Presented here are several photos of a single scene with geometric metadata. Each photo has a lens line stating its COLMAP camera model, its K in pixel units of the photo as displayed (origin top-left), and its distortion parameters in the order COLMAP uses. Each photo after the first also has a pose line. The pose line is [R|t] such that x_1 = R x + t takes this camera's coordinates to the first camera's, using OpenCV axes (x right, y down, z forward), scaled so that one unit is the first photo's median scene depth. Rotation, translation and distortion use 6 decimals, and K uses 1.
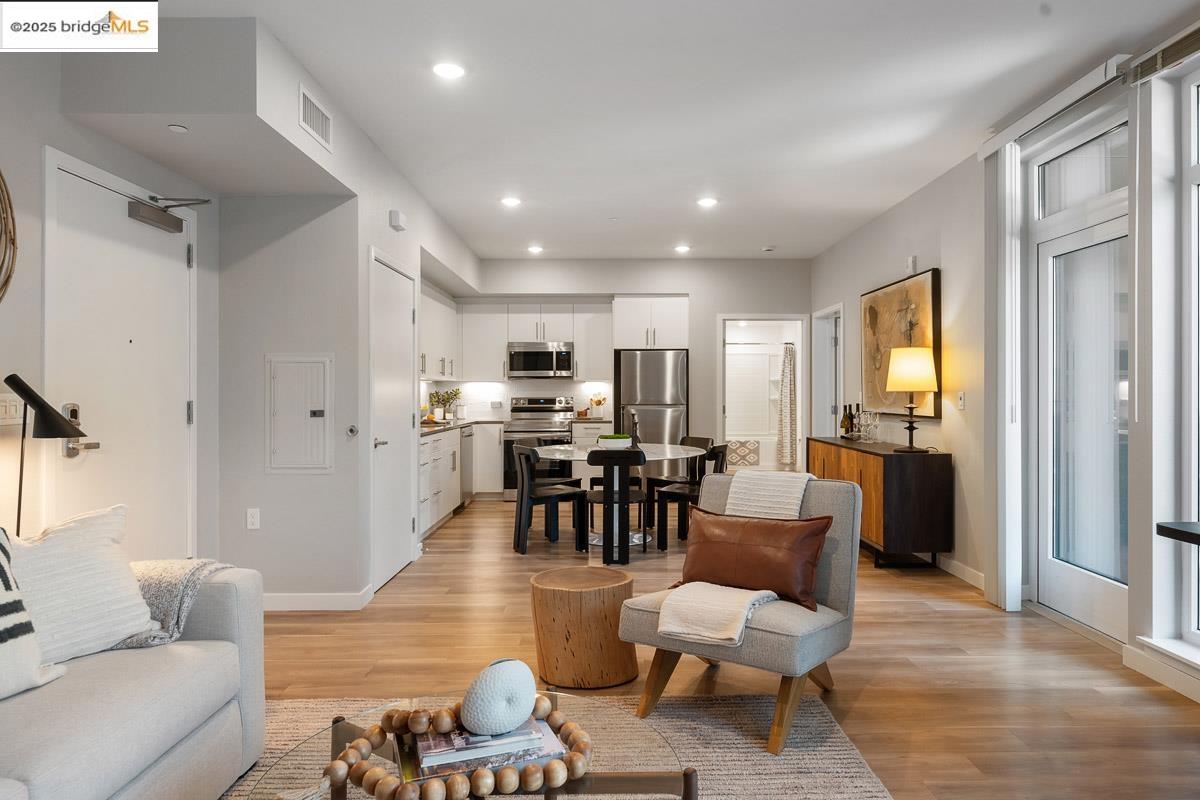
lens RADIAL K [[724.0, 0, 613.8], [0, 724.0, 396.5], [0, 0, 1]] dist [-0.000387, -0.000179]
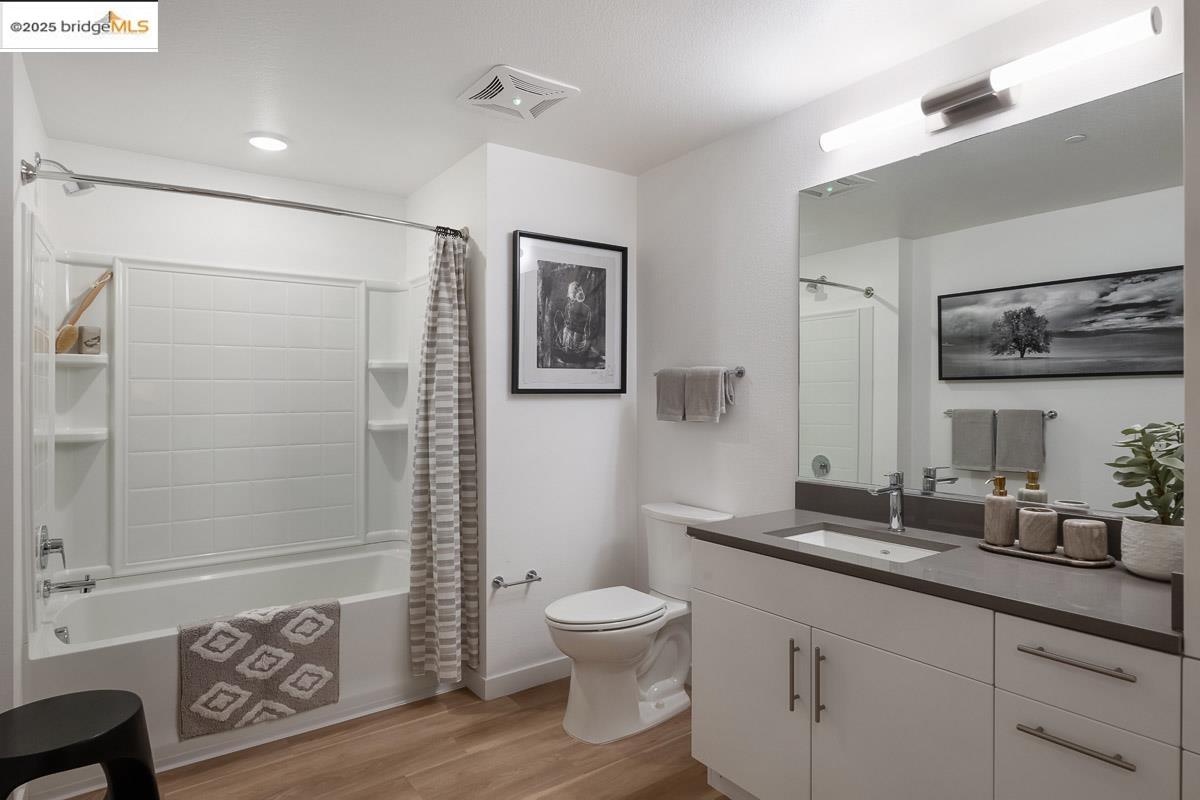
lens RADIAL K [[667.2, 0, 594.9], [0, 667.2, 383.3], [0, 0, 1]] dist [-0.000876, -0.000011]
pose [[0.825651, 0.006333, 0.564146, 0.204434], [-0.001612, 0.999959, -0.008866, -0.018343], [-0.564179, 0.006411, 0.825628, 1.080917]]
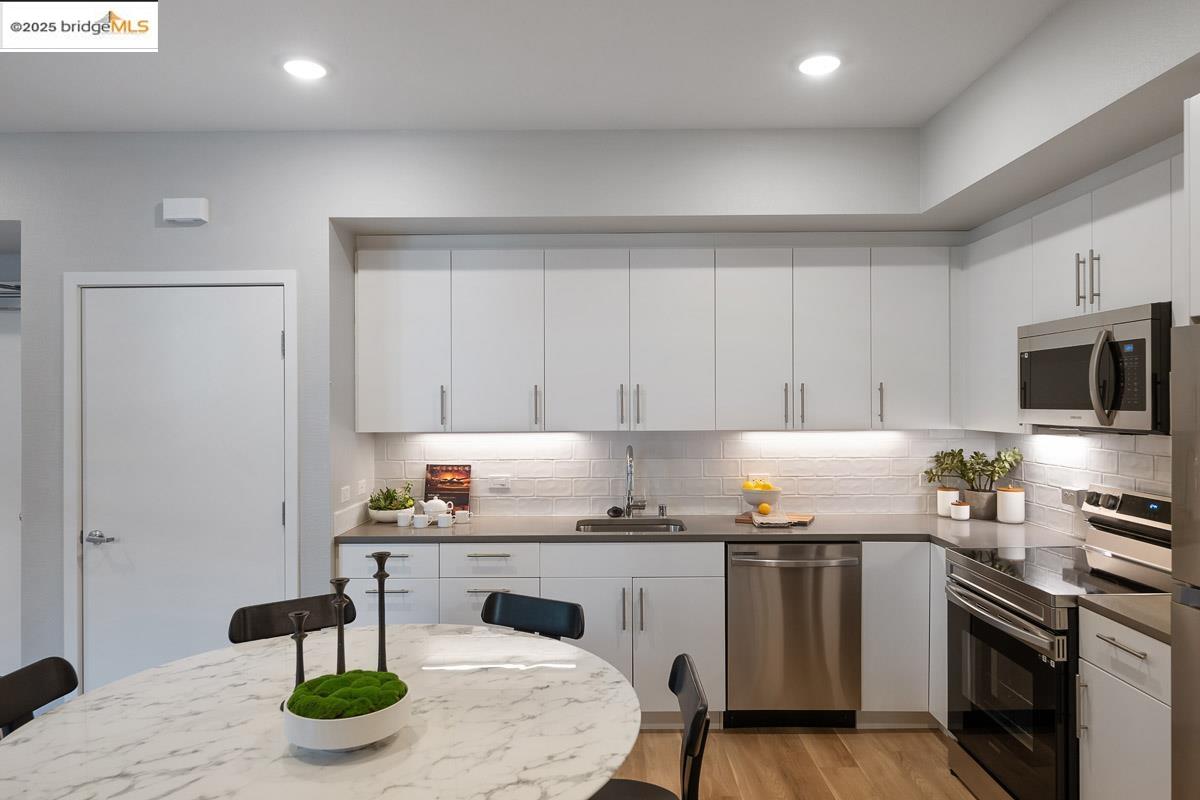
lens RADIAL K [[767.0, 0, 600.0], [0, 767.0, 400.0], [0, 0, 1]] dist [-0.000511, -0.000248]
pose [[-0.021653, 0.005203, -0.999752, 0.243900], [0.001563, 0.999985, 0.005170, -0.043861], [0.999764, -0.001451, -0.021661, 0.846110]]
